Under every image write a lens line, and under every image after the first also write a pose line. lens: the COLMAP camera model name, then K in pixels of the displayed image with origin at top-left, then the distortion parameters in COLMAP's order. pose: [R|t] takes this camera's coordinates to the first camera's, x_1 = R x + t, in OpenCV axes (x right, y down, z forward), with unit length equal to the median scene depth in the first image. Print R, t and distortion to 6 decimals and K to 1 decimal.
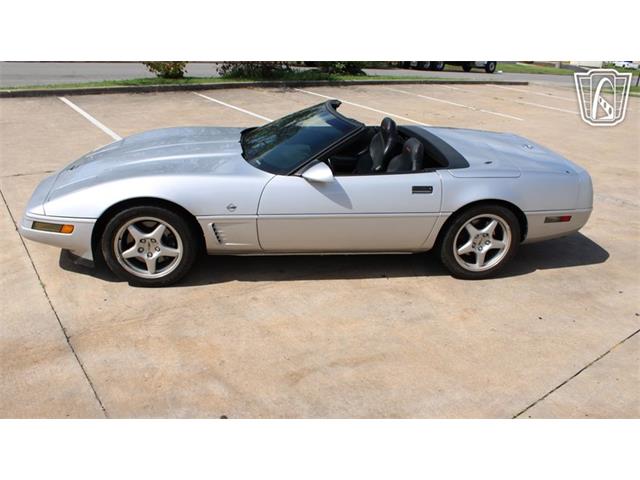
lens RADIAL K [[549.9, 0, 320.0], [0, 549.9, 240.0], [0, 0, 1]] dist [-0.163886, 0.162939]
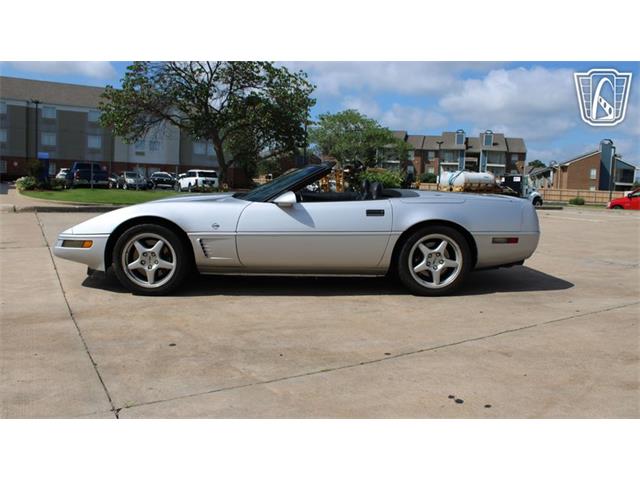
lens RADIAL K [[559.1, 0, 320.0], [0, 559.1, 240.0], [0, 0, 1]] dist [-0.157355, 0.163405]
pose [[0.992295, -0.025397, -0.121267, 0.221040], [-0.011561, 0.955517, -0.294709, 0.334962], [0.123357, 0.293840, 0.947861, -0.149934]]
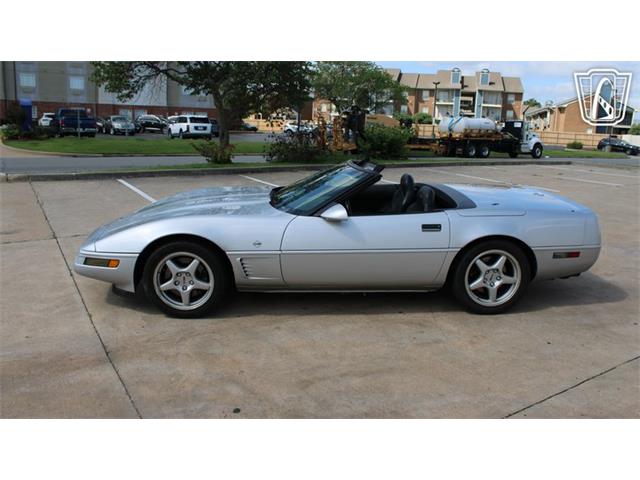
lens RADIAL K [[559.1, 0, 320.0], [0, 559.1, 240.0], [0, 0, 1]] dist [-0.157355, 0.163405]
pose [[0.995198, -0.017640, -0.096279, 0.074921], [0.000407, 0.984364, -0.176149, 0.132579], [0.097881, 0.175264, 0.979644, -0.105203]]
